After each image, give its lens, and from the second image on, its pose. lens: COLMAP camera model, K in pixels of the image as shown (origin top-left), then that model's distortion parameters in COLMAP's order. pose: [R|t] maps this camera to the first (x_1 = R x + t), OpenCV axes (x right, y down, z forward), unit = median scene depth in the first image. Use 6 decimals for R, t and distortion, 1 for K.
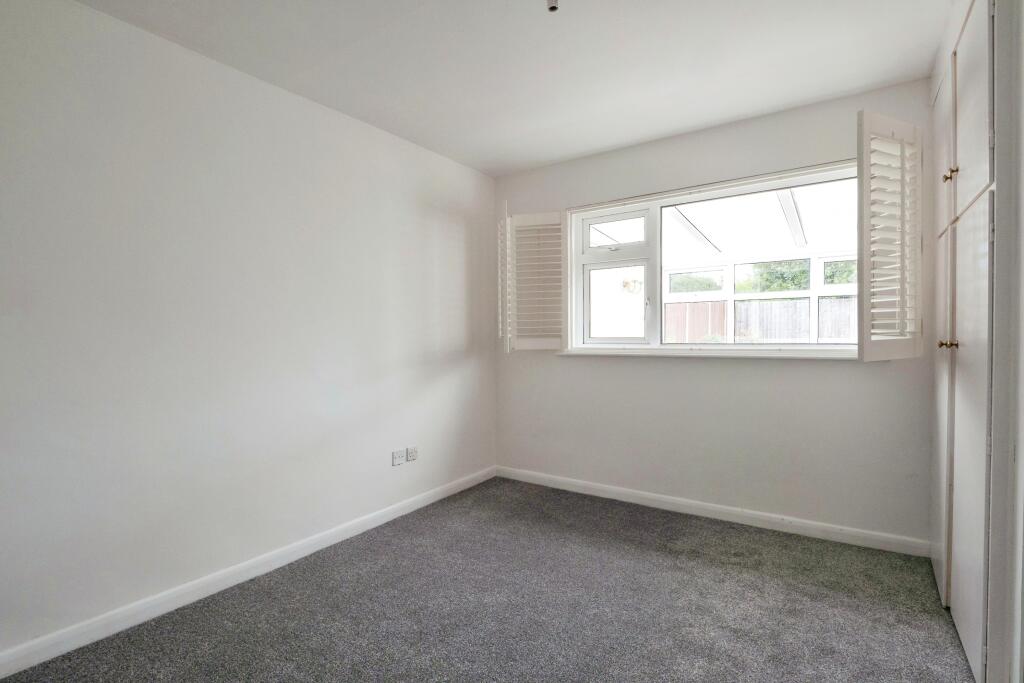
lens RADIAL K [[494.6, 0, 501.1], [0, 494.6, 341.3], [0, 0, 1]] dist [-0.000056, -0.001982]
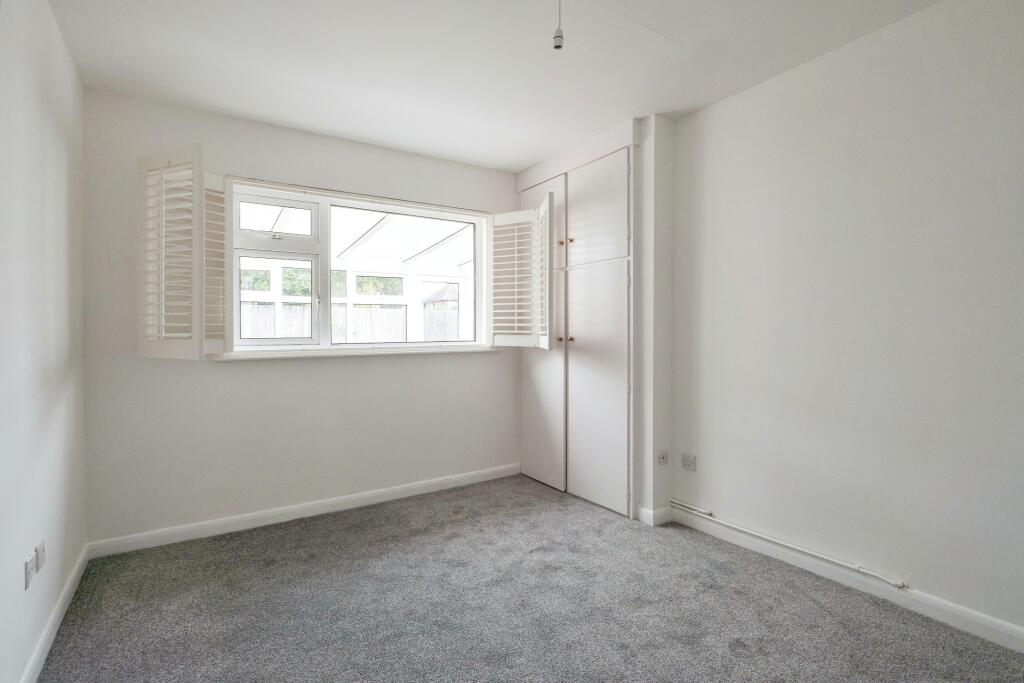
lens RADIAL K [[494.6, 0, 501.7], [0, 494.6, 338.4], [0, 0, 1]] dist [-0.000056, -0.001982]
pose [[0.375704, -0.005575, 0.926723, -0.472453], [0.017398, 0.999848, -0.001038, 0.000942], [-0.926577, 0.016514, 0.375743, 0.326265]]
